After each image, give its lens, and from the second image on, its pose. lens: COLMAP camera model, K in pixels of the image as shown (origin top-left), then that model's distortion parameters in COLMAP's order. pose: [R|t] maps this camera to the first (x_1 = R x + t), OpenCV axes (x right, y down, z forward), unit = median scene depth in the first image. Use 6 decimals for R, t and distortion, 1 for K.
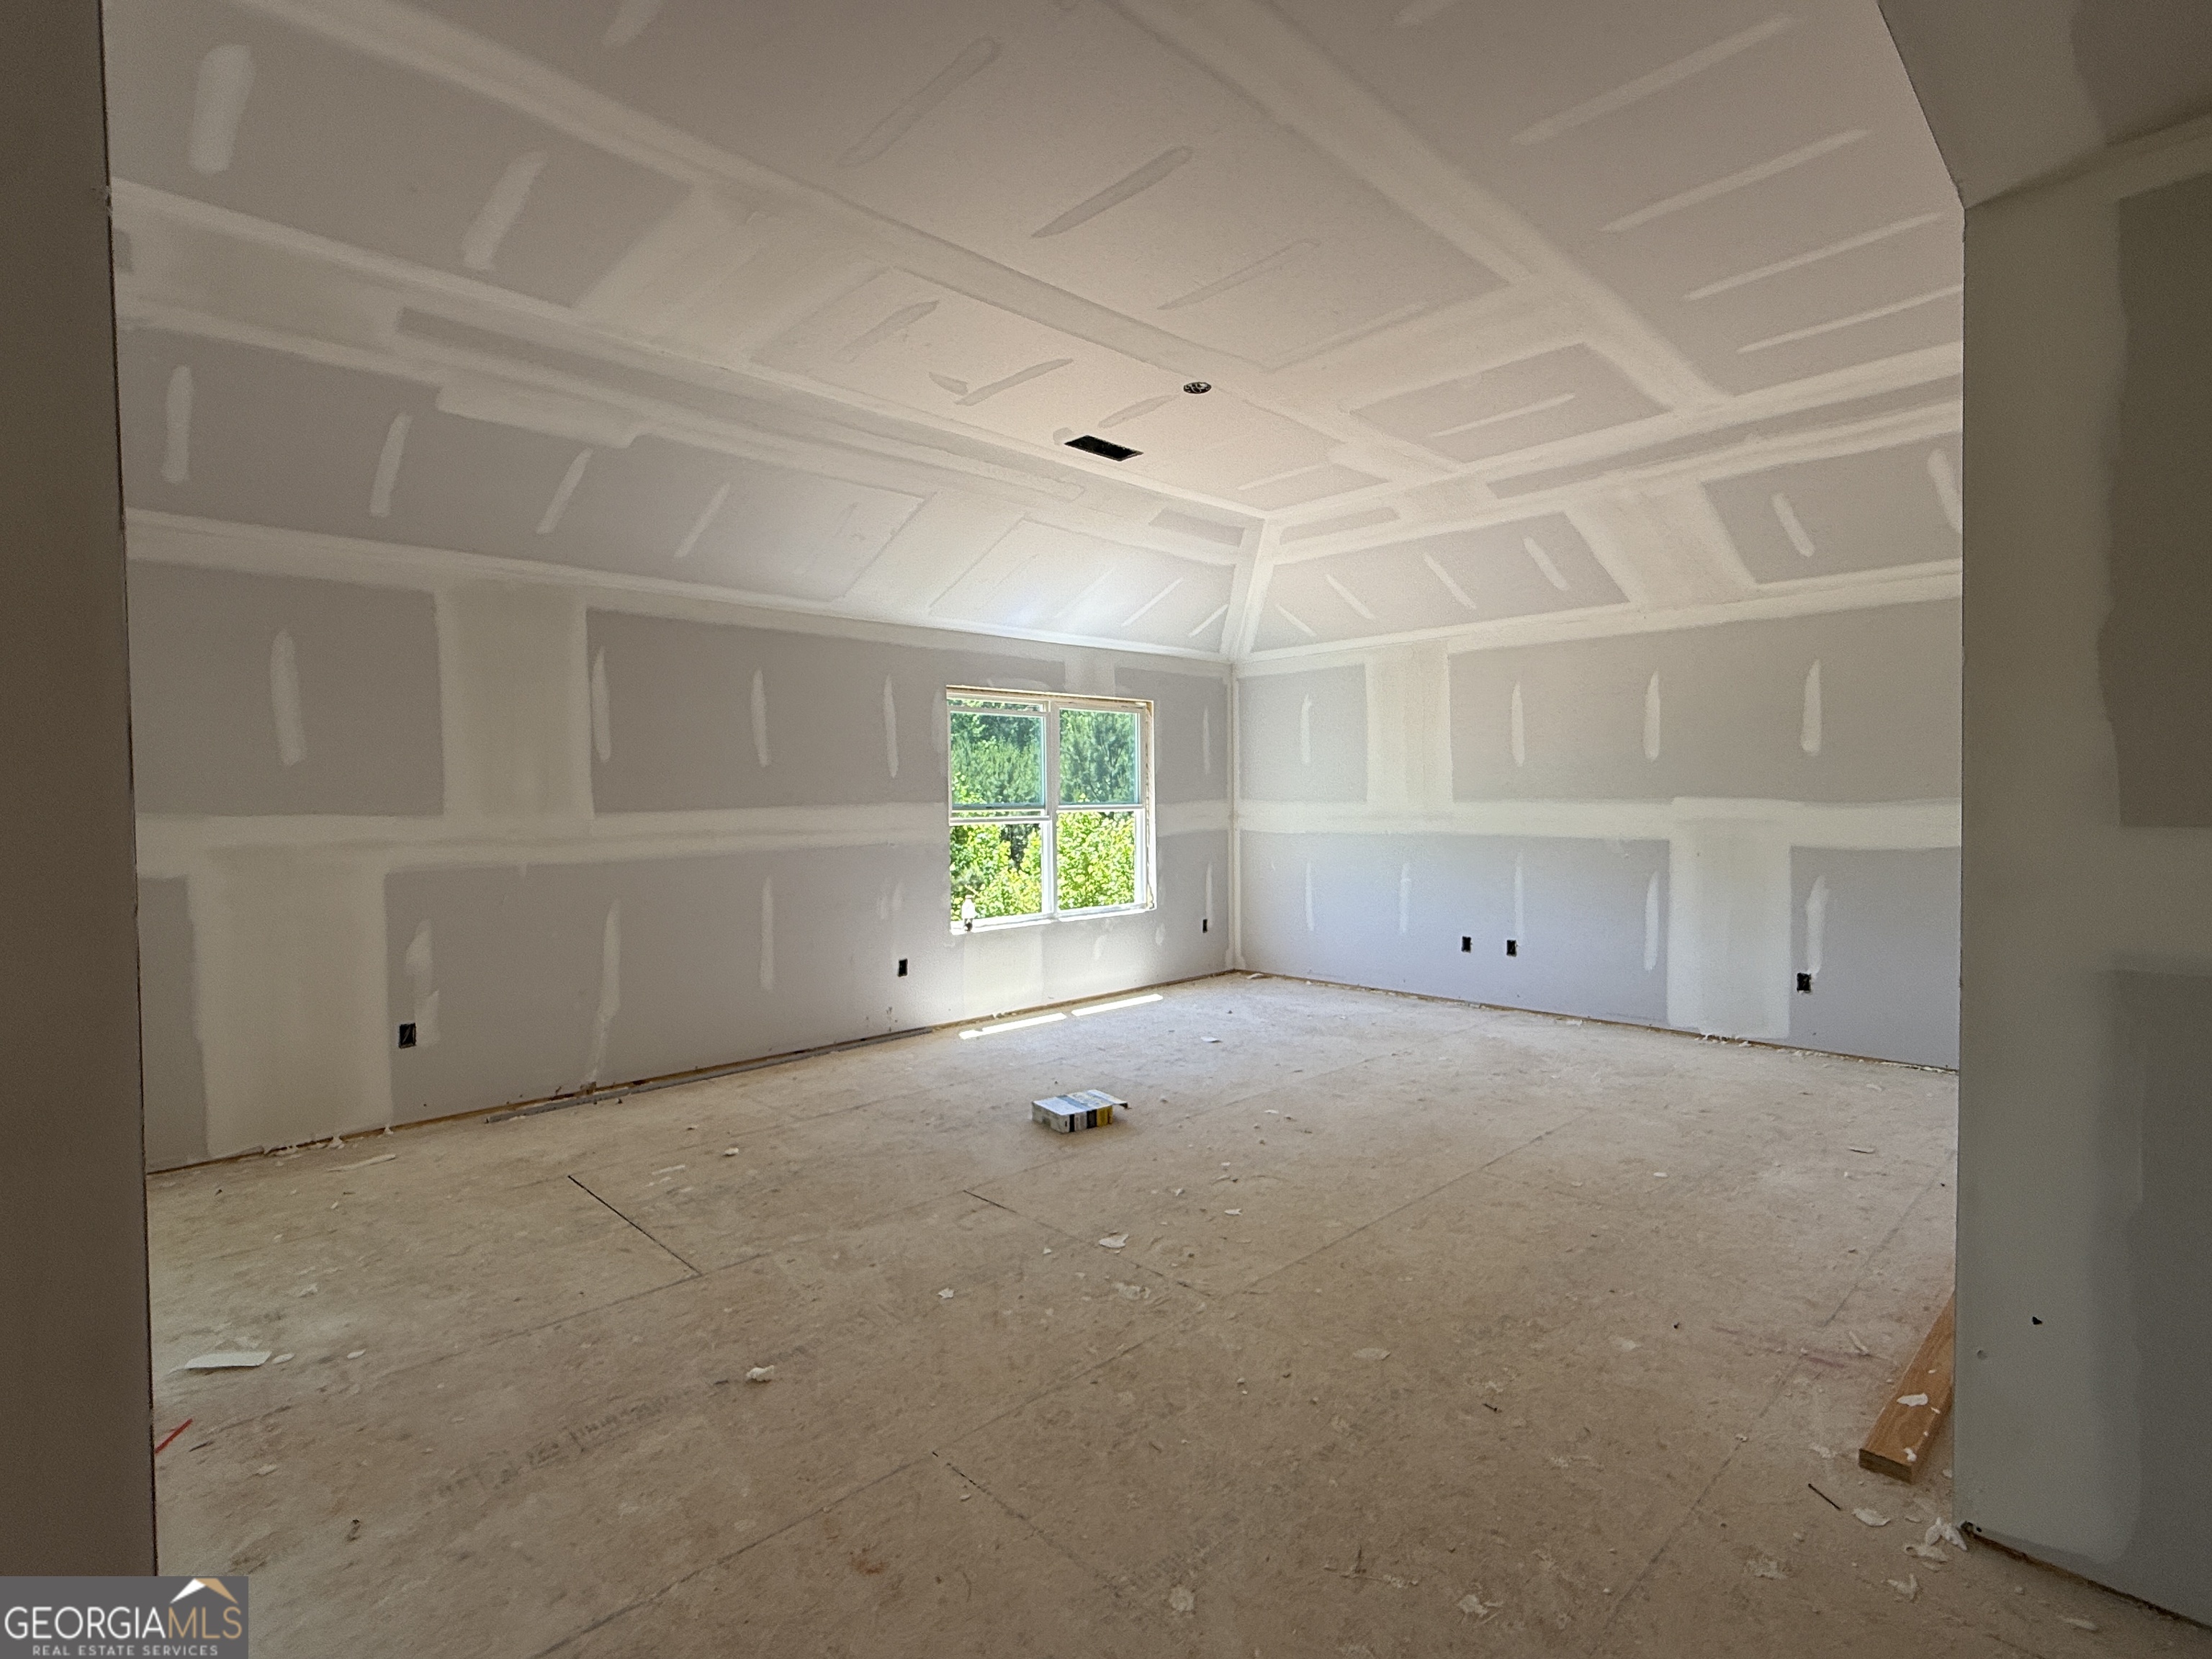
lens RADIAL K [[1062.6, 0, 1107.3], [0, 1062.6, 834.7], [0, 0, 1]] dist [-0.002204, 0.000153]
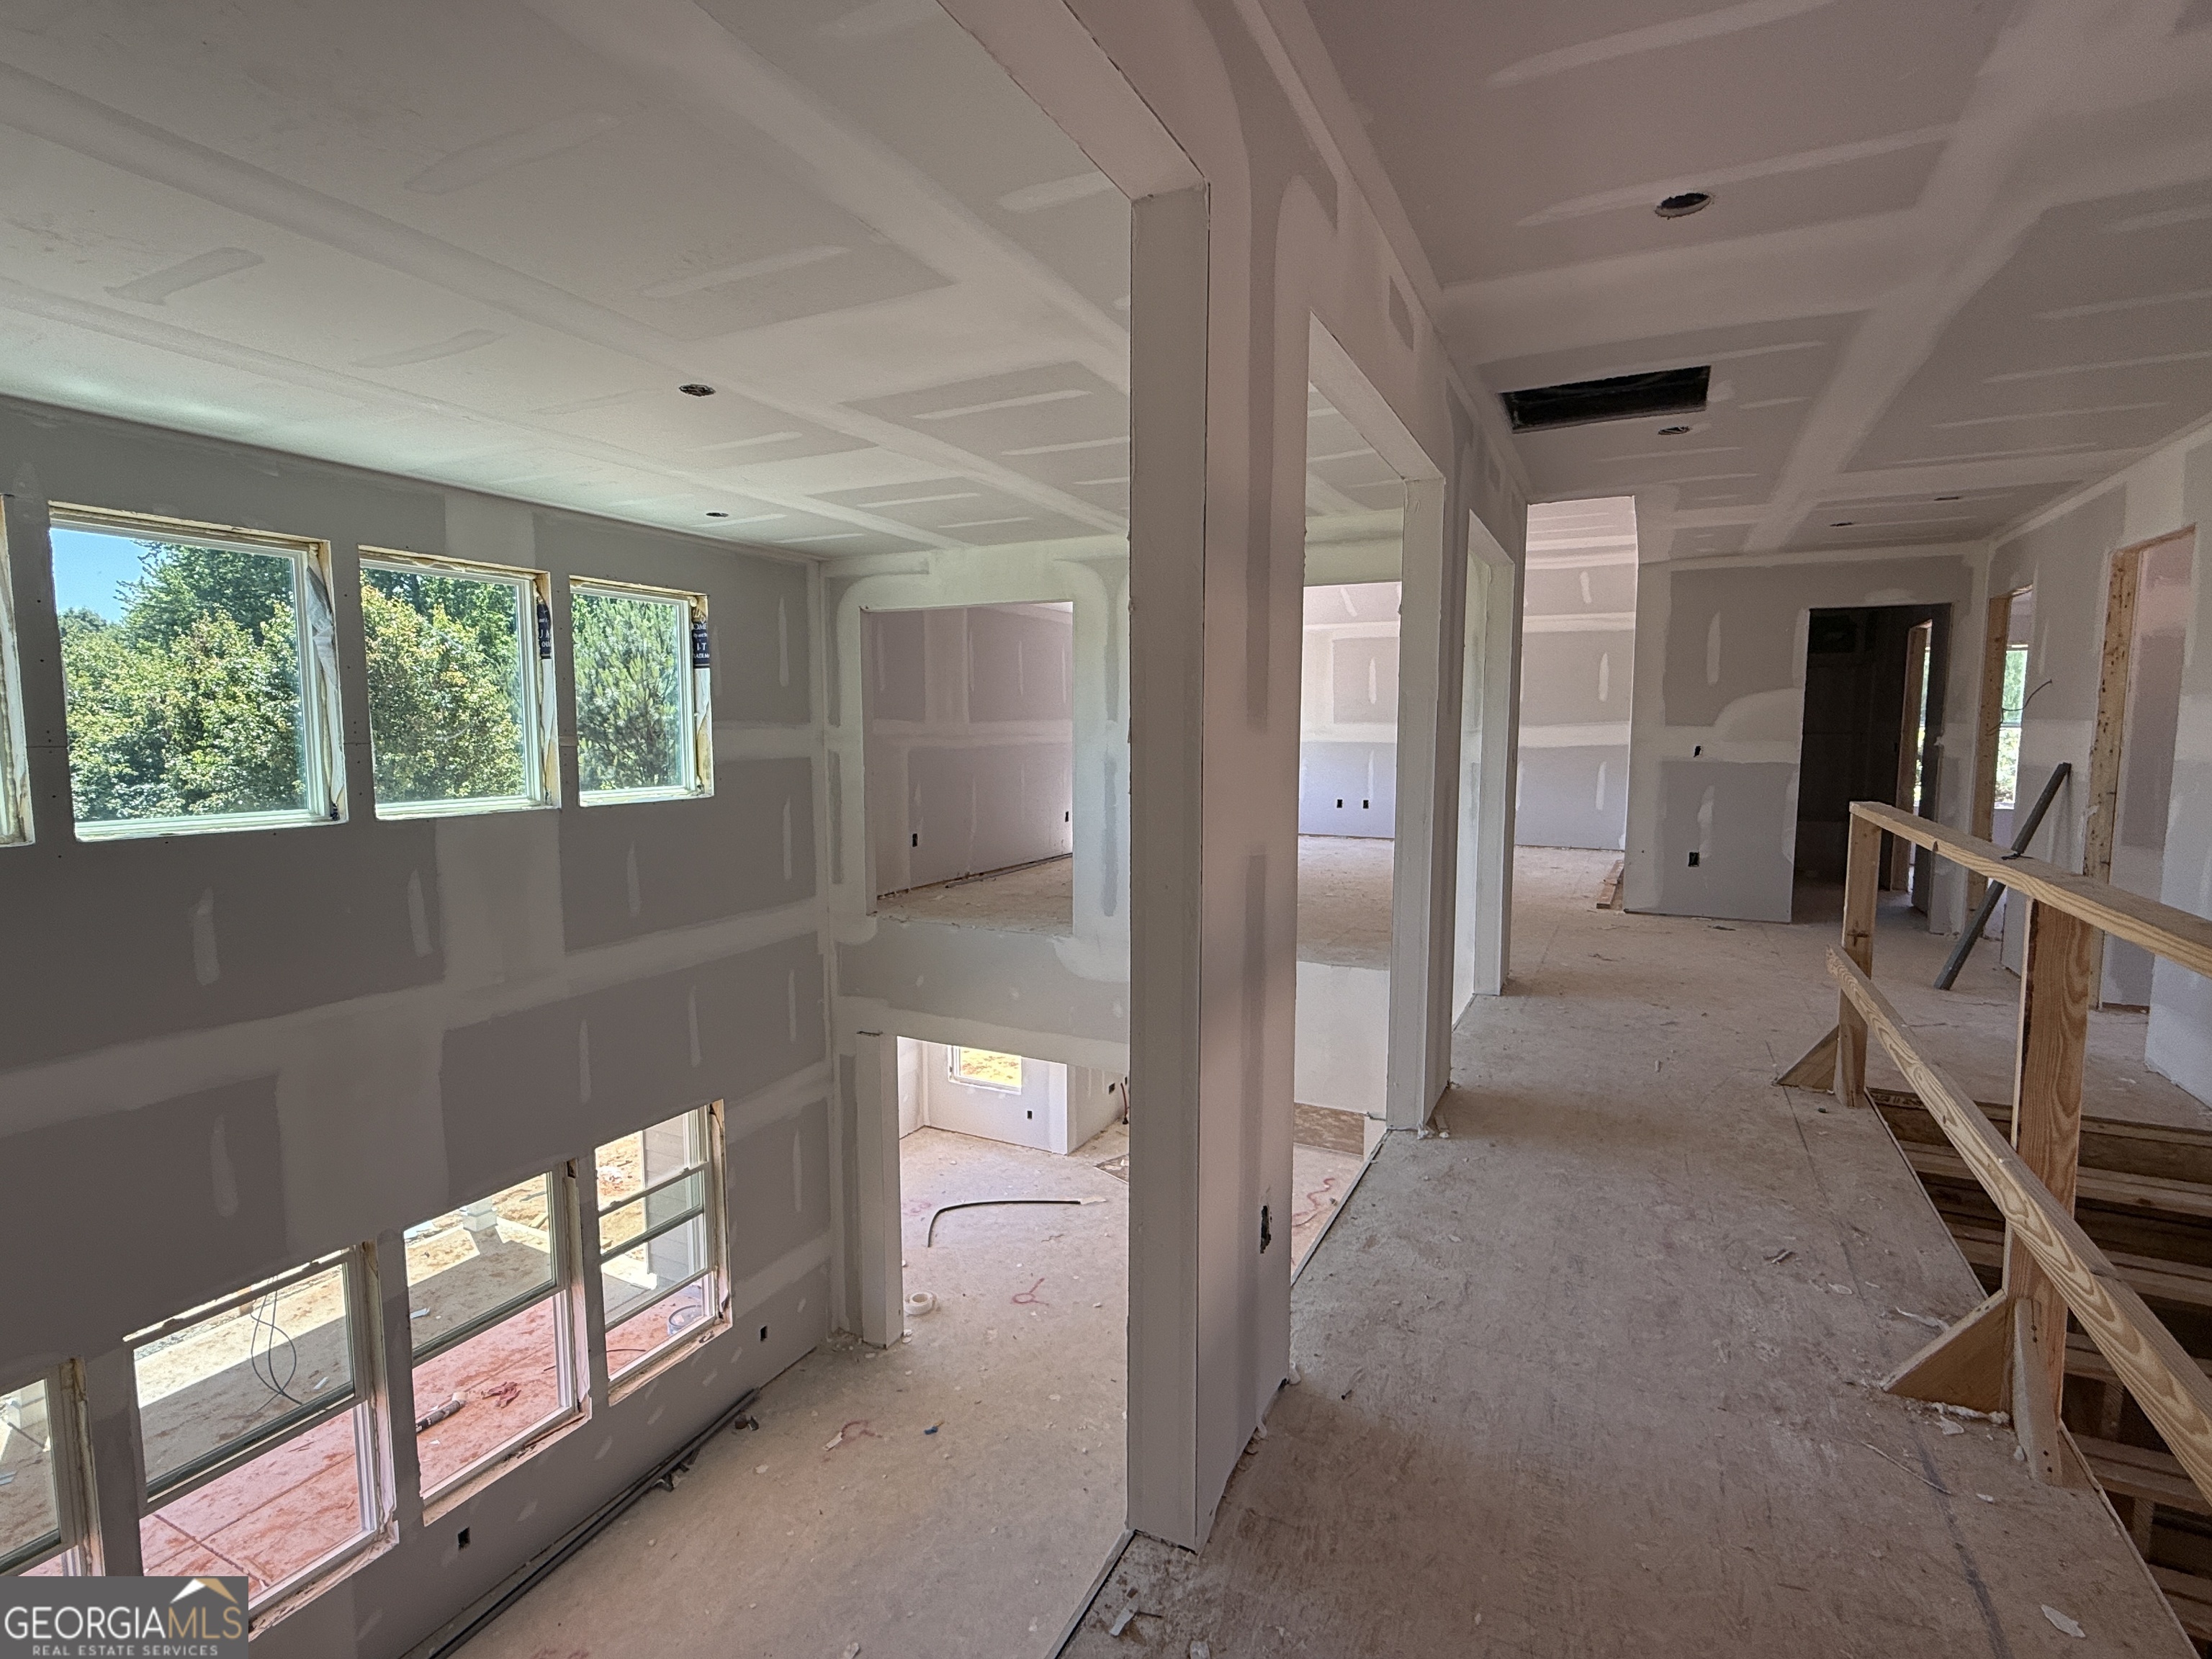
lens RADIAL K [[1062.6, 0, 1102.4], [0, 1062.6, 828.2], [0, 0, 1]] dist [0.000260, 0.000714]
pose [[0.946337, -0.017407, 0.322712, -0.635426], [-0.003758, 0.997888, 0.064845, 0.031581], [-0.323160, -0.062578, 0.944273, -0.573454]]
